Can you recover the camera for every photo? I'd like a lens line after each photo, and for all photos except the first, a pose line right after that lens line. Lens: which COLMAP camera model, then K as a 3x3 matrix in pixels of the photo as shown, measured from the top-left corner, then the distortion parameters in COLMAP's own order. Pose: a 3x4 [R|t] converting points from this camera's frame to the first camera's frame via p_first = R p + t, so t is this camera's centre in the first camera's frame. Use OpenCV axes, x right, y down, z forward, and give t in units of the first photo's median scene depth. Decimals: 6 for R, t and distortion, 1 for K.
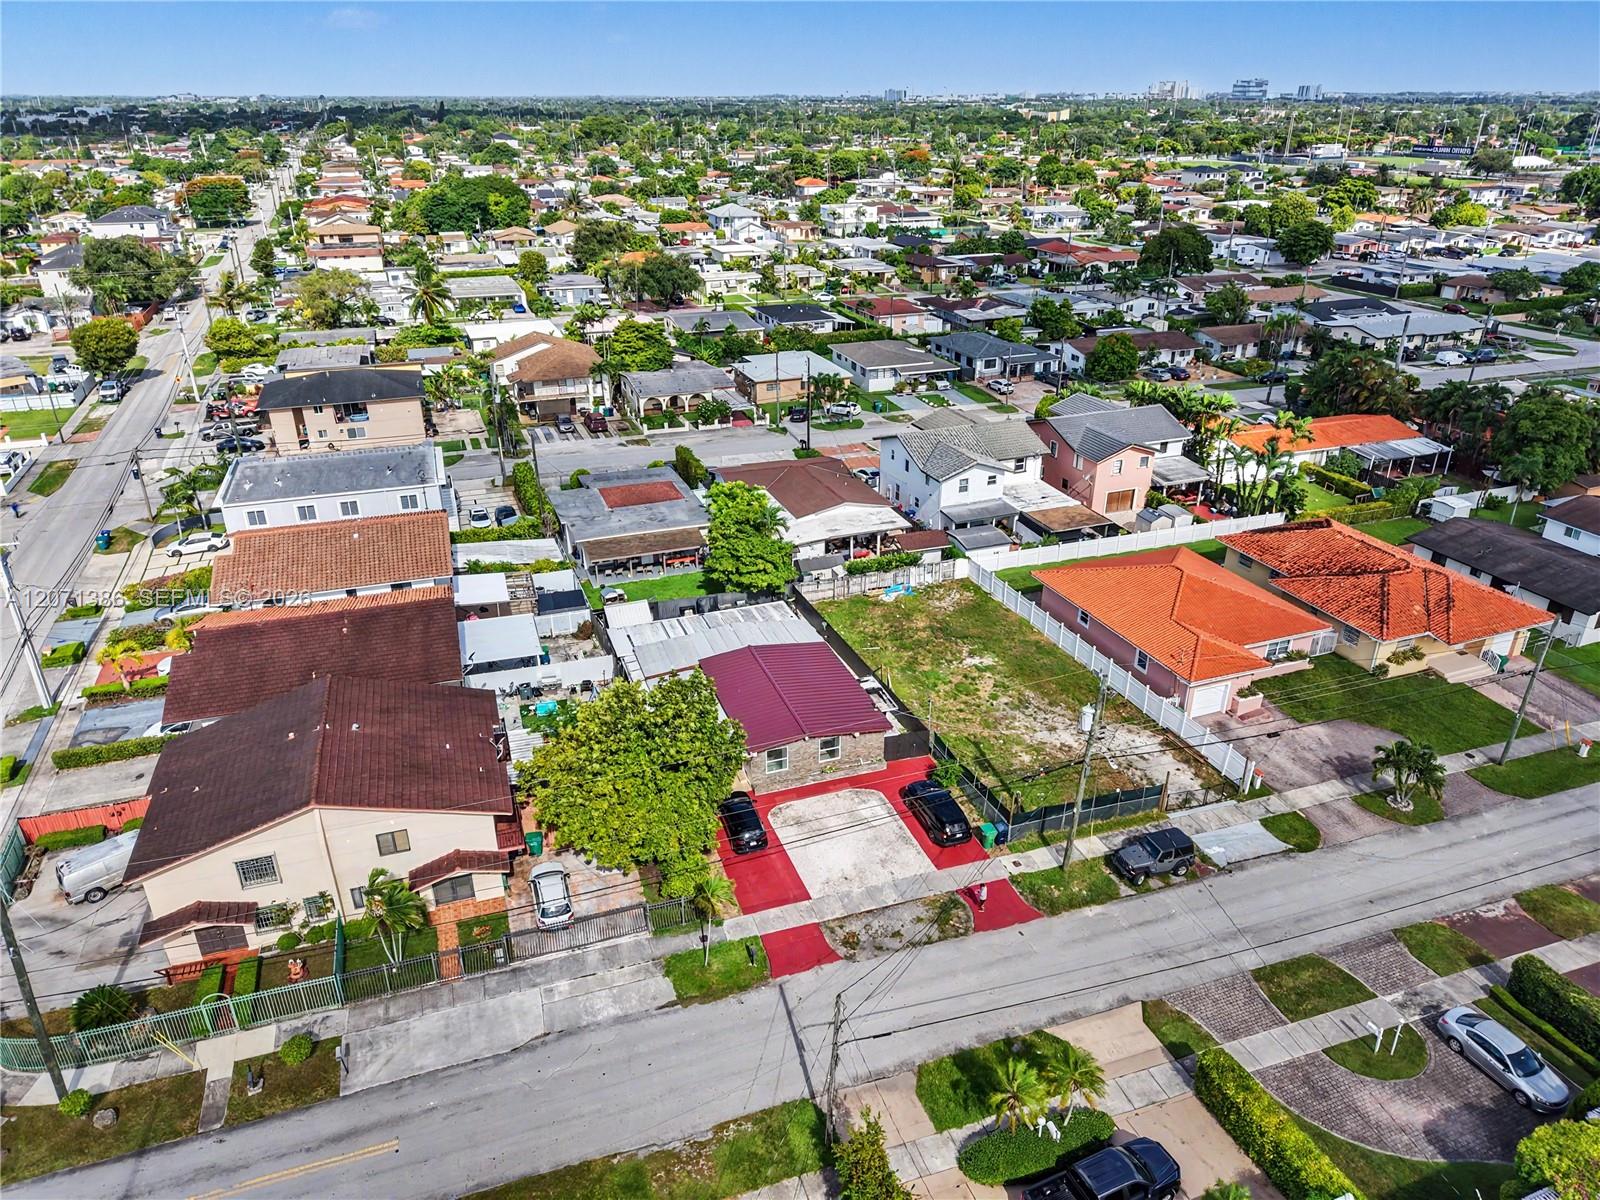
lens RADIAL K [[1056.4, 0, 801.5], [0, 1056.4, 609.9], [0, 0, 1]] dist [0.064481, -0.075738]
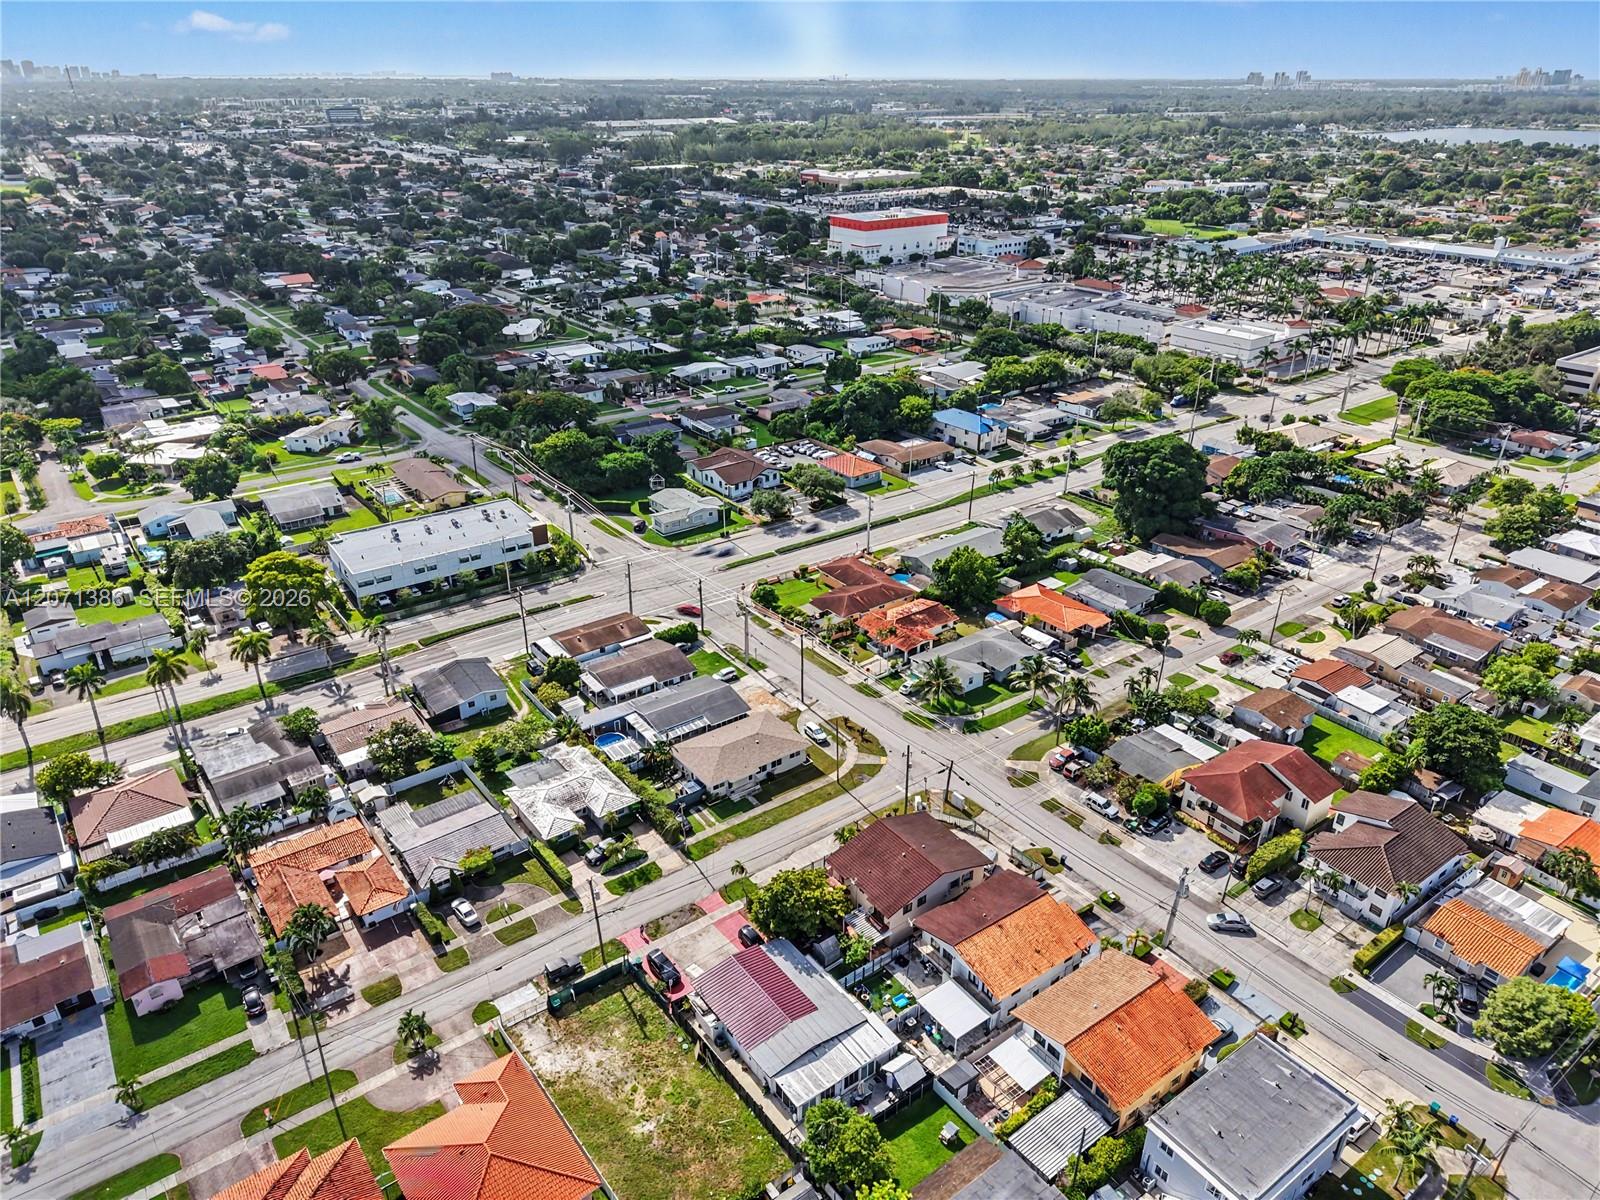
lens RADIAL K [[1067.7, 0, 800.4], [0, 1067.7, 603.4], [0, 0, 1]] dist [0.031673, -0.024266]
pose [[-0.957452, 0.127441, -0.258930, 0.217263], [-0.125976, 0.622658, 0.772287, -1.269111], [0.259646, 0.772047, -0.580110, 1.165283]]
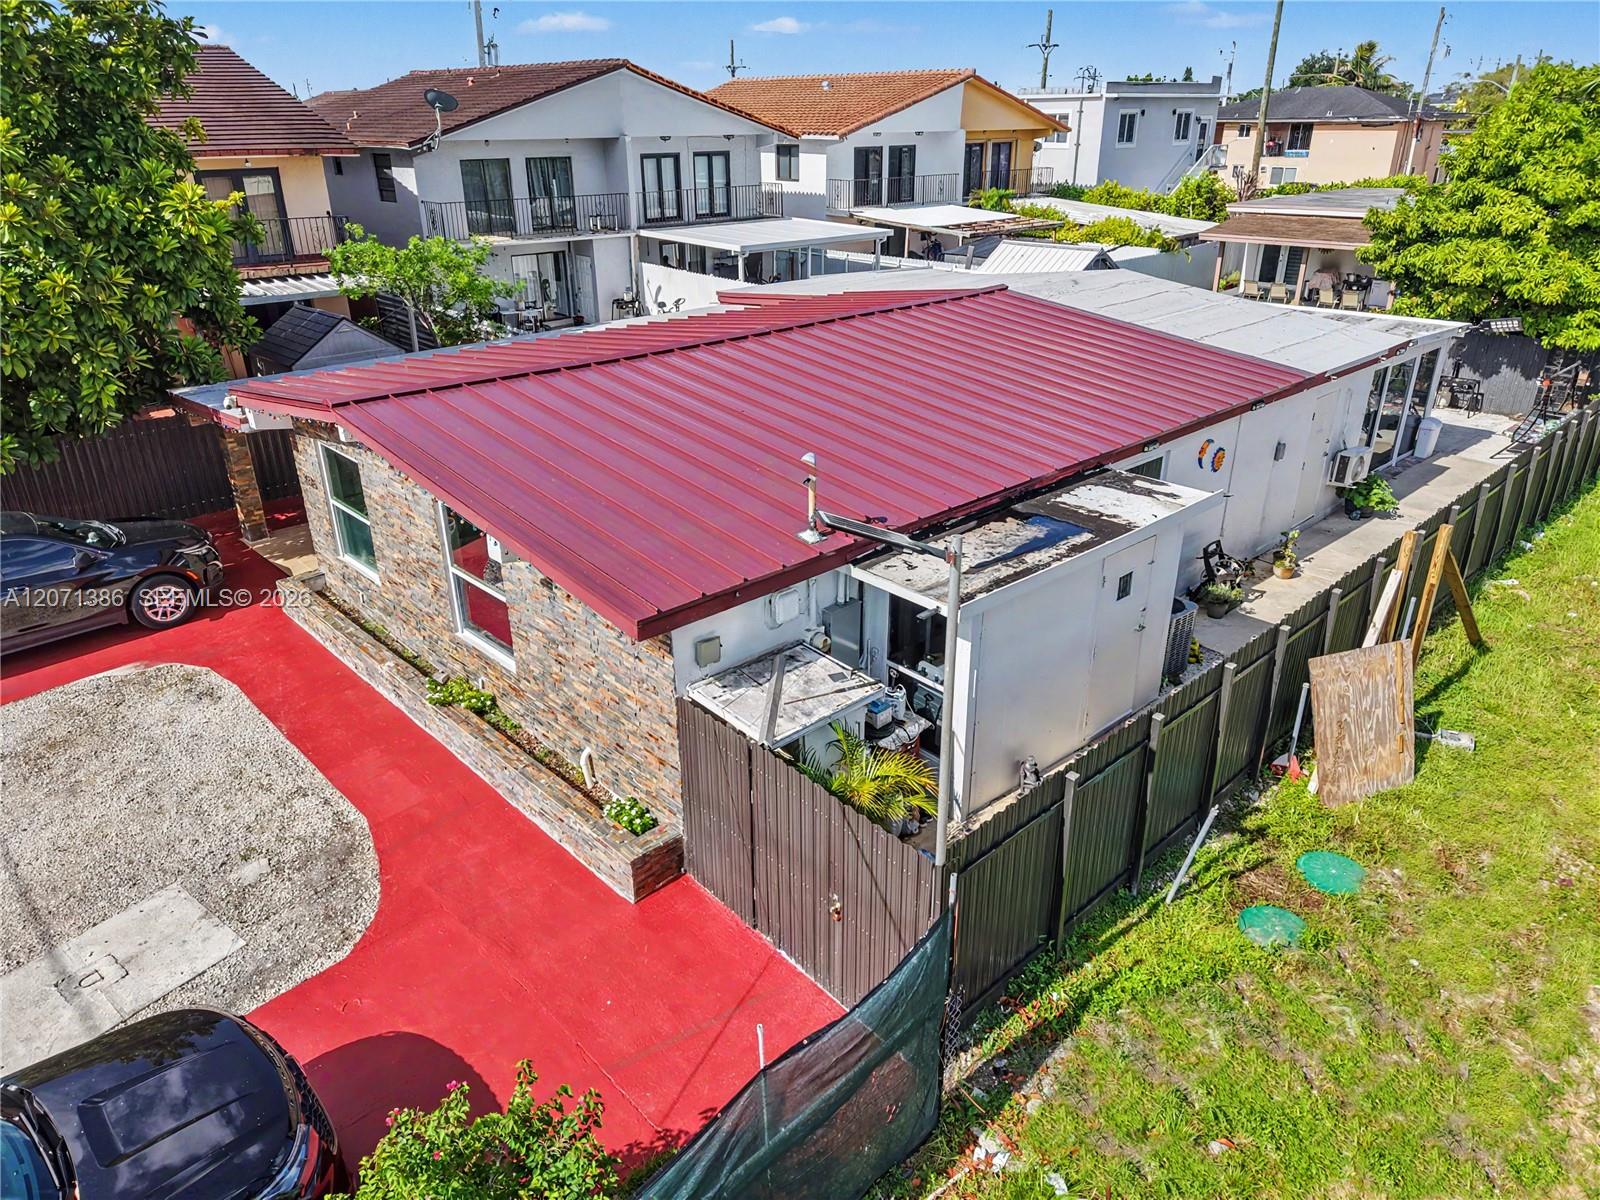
lens RADIAL K [[1050.8, 0, 802.3], [0, 1050.8, 613.6], [0, 0, 1]] dist [0.053942, -0.045119]
pose [[0.402705, 0.385566, -0.830161, 0.141818], [-0.392240, 0.892152, 0.224084, 0.053363], [0.827029, 0.235382, 0.510508, 0.681881]]
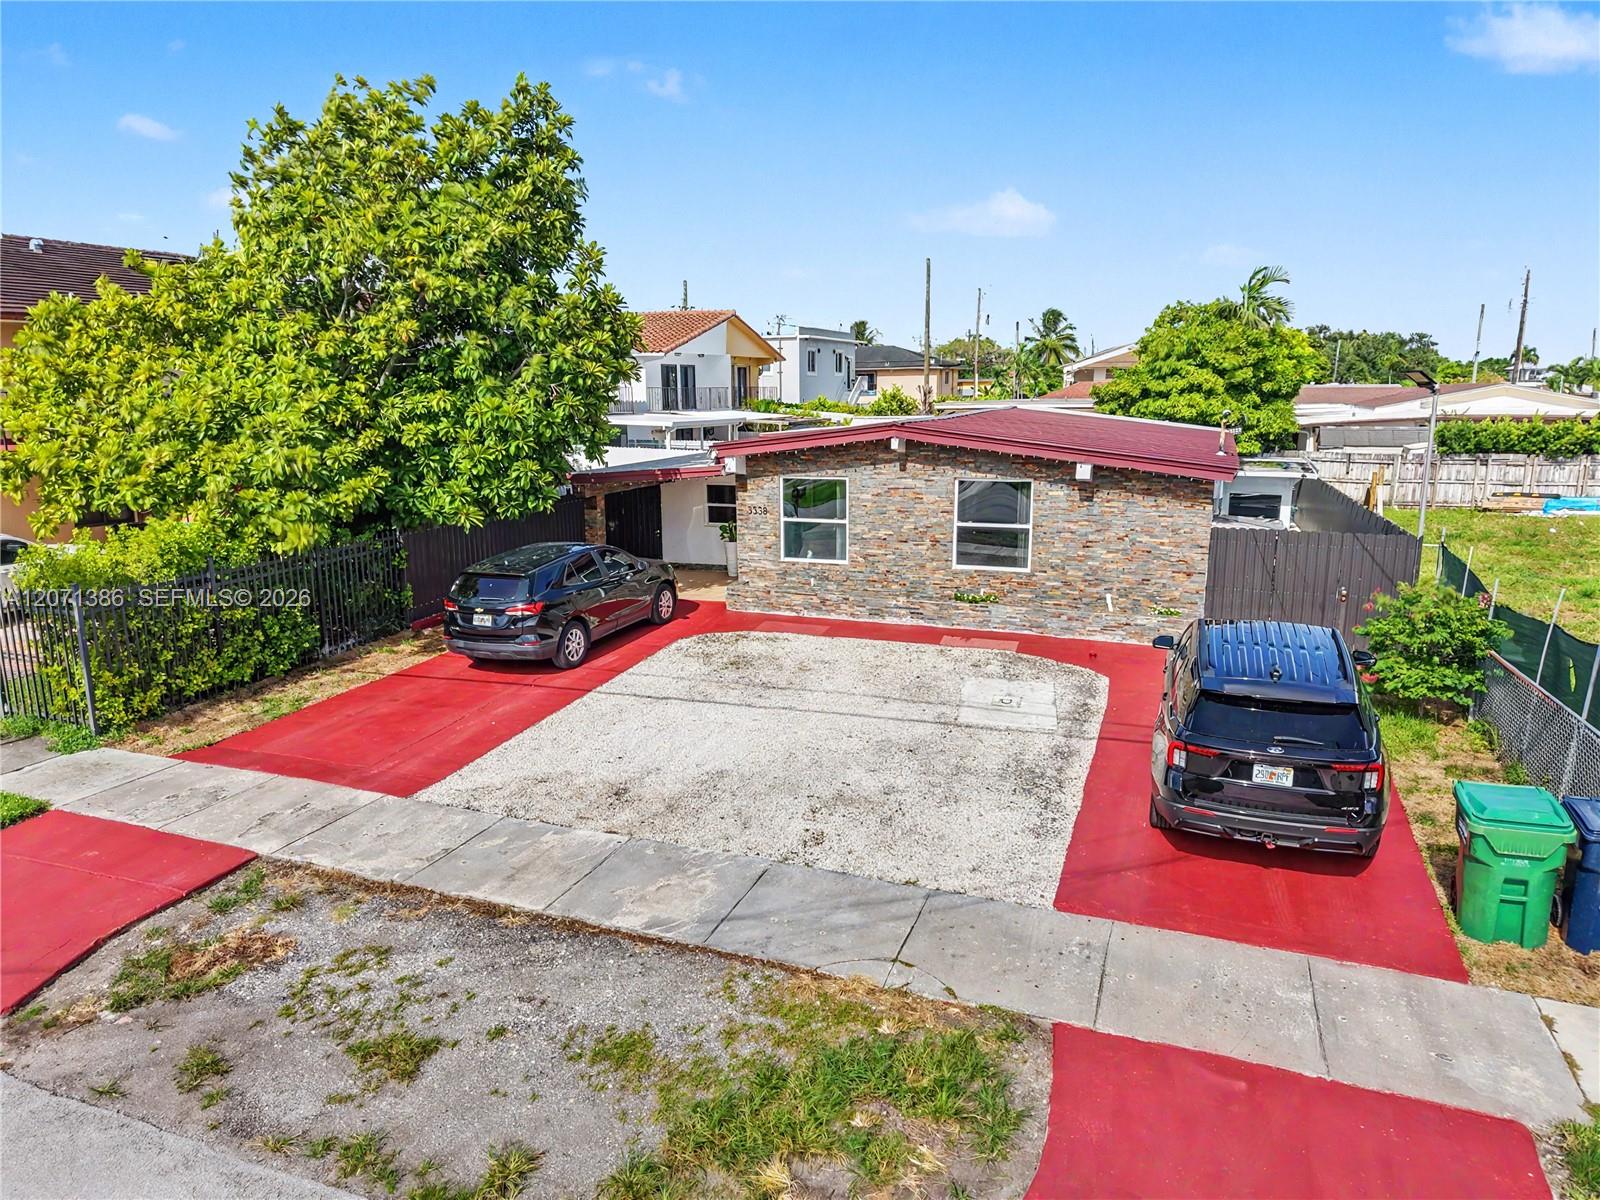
lens RADIAL K [[1056.4, 0, 801.5], [0, 1056.4, 609.9], [0, 0, 1]] dist [0.064481, -0.075738]
pose [[0.762834, 0.129522, -0.633489, 0.125942], [-0.275434, 0.951489, -0.137132, 0.149767], [0.584996, 0.279093, 0.761503, 0.535367]]
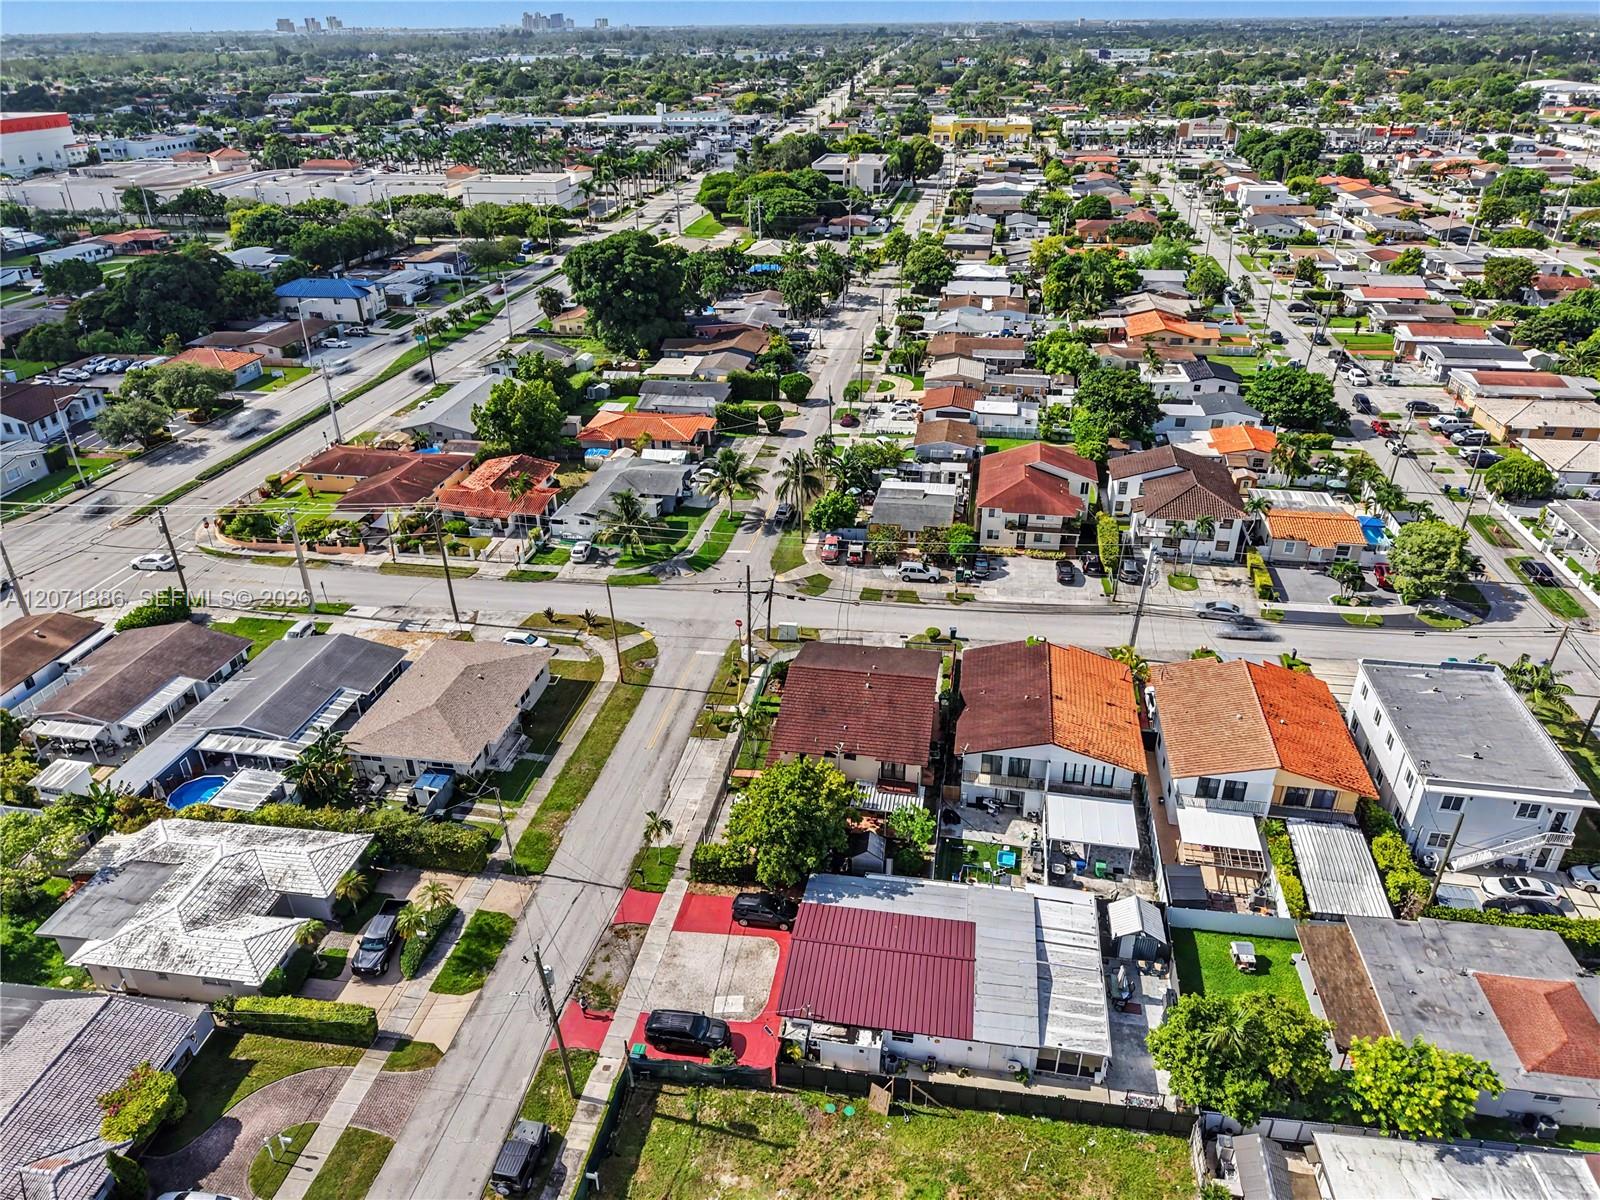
lens RADIAL K [[1067.7, 0, 800.4], [0, 1067.7, 603.4], [0, 0, 1]] dist [0.031673, -0.024266]
pose [[-0.483309, 0.422059, -0.766994, 0.498315], [-0.370138, 0.695441, 0.615922, -0.572529], [0.793354, 0.581574, -0.179893, 0.698071]]
